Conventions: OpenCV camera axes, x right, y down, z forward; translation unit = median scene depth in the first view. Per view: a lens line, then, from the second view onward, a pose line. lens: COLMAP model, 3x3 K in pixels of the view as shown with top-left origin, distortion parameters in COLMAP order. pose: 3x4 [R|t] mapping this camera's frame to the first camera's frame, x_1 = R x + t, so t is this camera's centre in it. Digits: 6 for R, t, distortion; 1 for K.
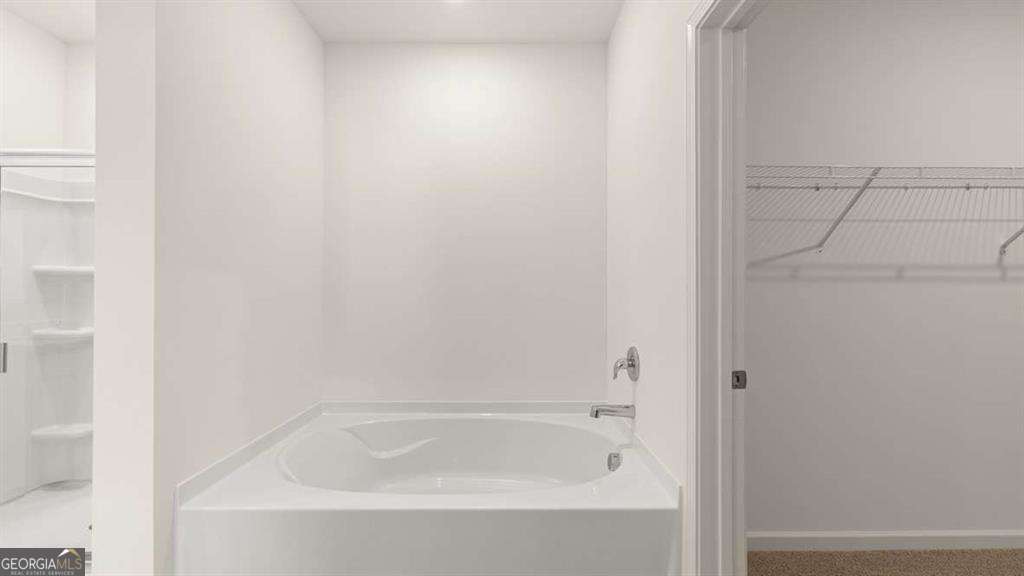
lens RADIAL K [[475.1, 0, 512.0], [0, 475.1, 288.0], [0, 0, 1]] dist [-0.001661, -0.000324]
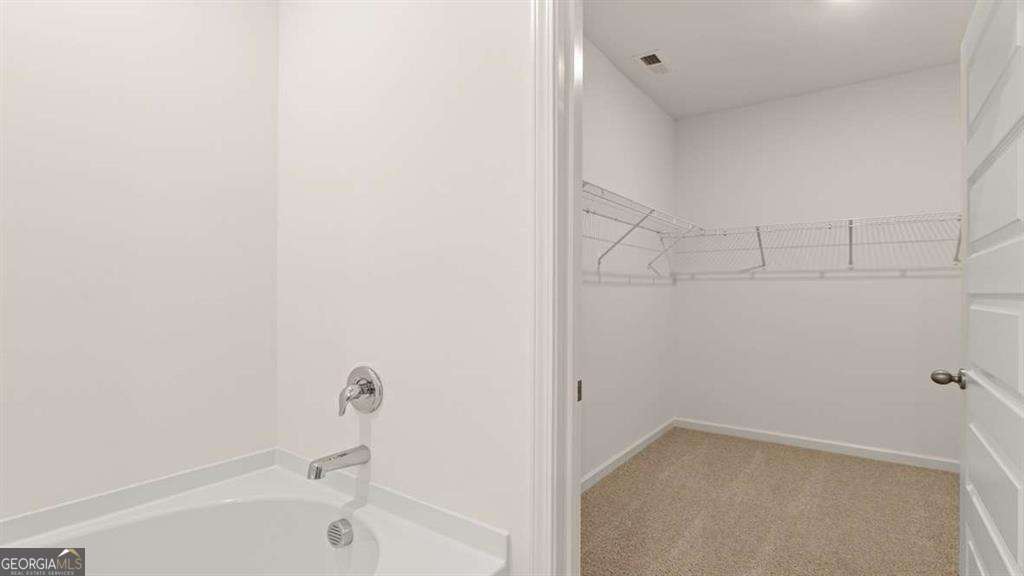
lens RADIAL K [[478.4, 0, 514.7], [0, 478.4, 288.0], [0, 0, 1]] dist [-0.001061, -0.000403]
pose [[0.600060, 0.007500, 0.799920, -0.204386], [-0.004570, 0.999972, -0.005947, 0.005251], [-0.799942, -0.000087, 0.600077, 0.372106]]
